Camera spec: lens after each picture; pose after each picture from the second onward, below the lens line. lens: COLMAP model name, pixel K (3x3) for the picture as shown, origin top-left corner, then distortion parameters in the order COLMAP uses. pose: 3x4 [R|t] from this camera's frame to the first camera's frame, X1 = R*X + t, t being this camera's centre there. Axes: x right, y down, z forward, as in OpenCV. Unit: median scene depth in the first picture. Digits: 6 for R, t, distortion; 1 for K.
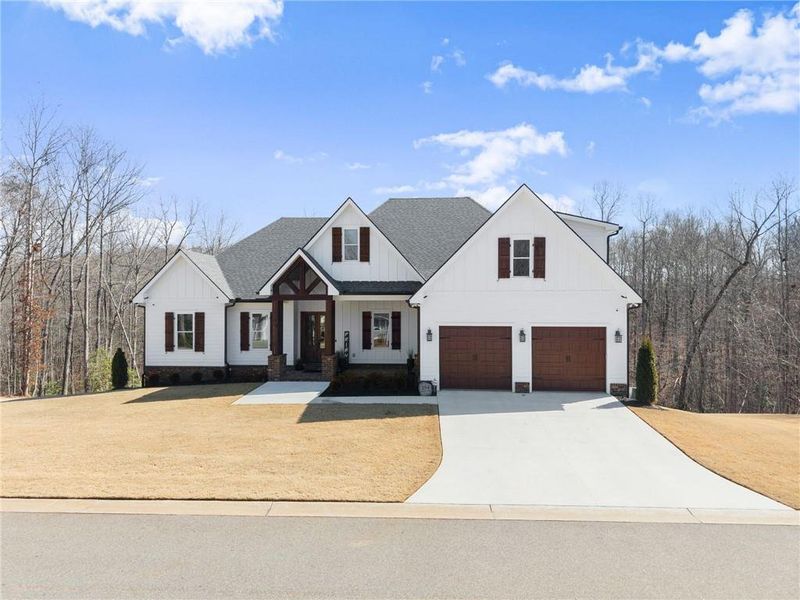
lens RADIAL K [[567.4, 0, 430.6], [0, 567.4, 291.0], [0, 0, 1]] dist [0.038048, -0.025709]
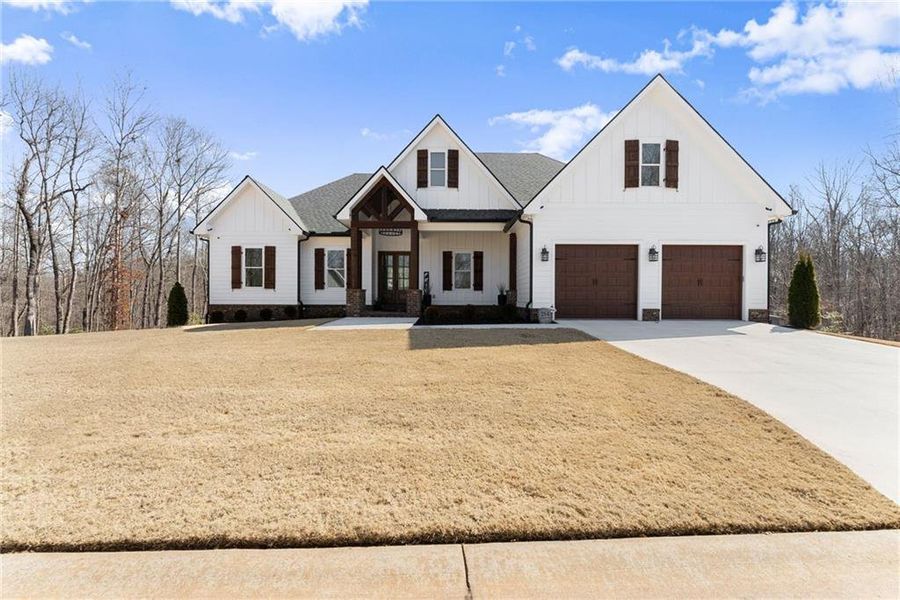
lens RADIAL K [[366.8, 0, 466.0], [0, 366.8, 301.4], [0, 0, 1]] dist [-0.003859, 0.000646]
pose [[0.997314, 0.001645, 0.073228, -0.139771], [-0.002472, 0.999934, 0.011212, 0.126108], [-0.073205, -0.011363, 0.997252, 0.409316]]
